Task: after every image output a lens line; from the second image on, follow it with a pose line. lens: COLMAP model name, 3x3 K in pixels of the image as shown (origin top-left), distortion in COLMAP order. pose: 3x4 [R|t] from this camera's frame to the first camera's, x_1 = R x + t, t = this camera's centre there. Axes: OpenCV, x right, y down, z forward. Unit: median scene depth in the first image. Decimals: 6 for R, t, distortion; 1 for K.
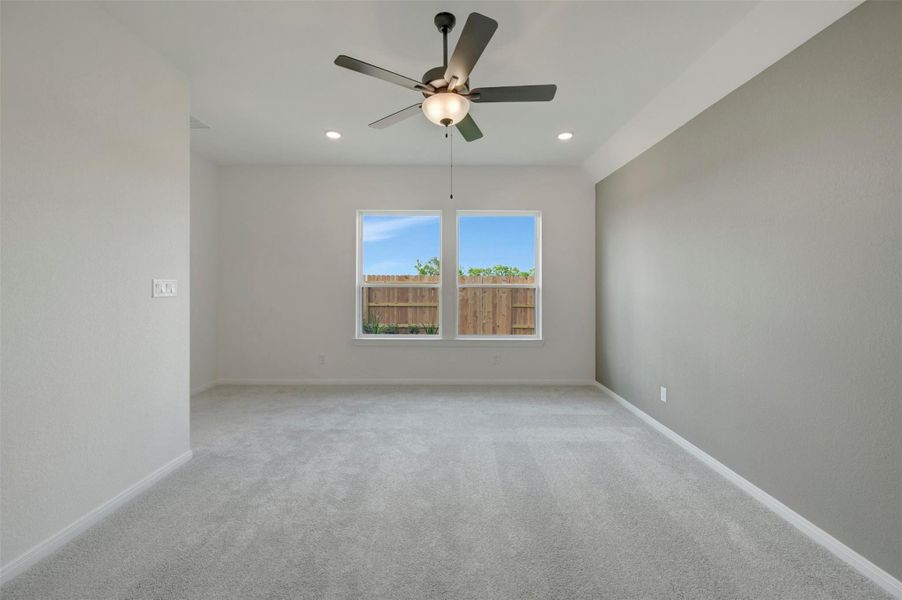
lens RADIAL K [[356.7, 0, 453.6], [0, 356.7, 292.1], [0, 0, 1]] dist [0.000576, -0.001563]
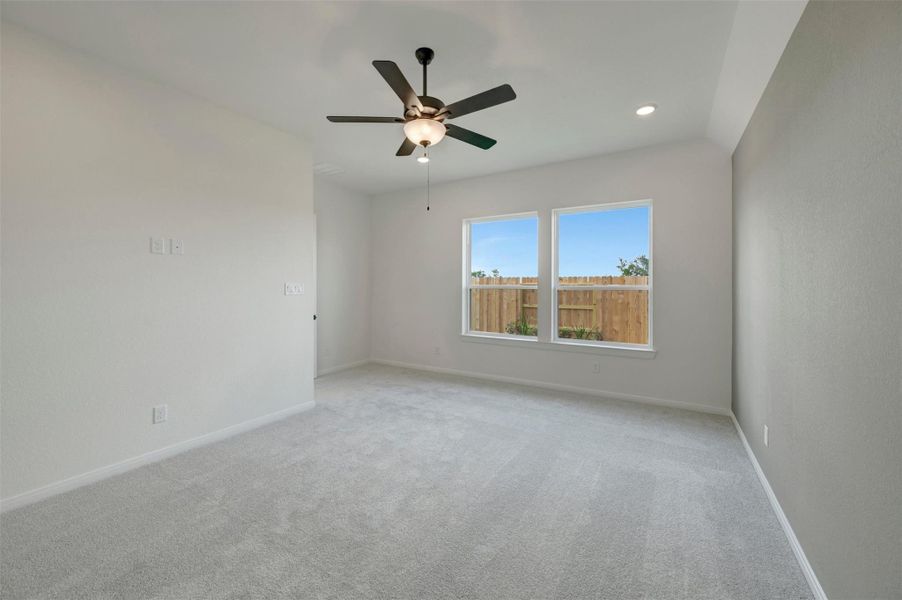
lens RADIAL K [[356.7, 0, 454.0], [0, 356.7, 294.5], [0, 0, 1]] dist [0.000576, -0.001563]
pose [[0.857231, 0.009922, -0.514836, 0.306747], [-0.009236, 0.999950, 0.003893, 0.000420], [0.514849, 0.001418, 0.857280, 0.032949]]
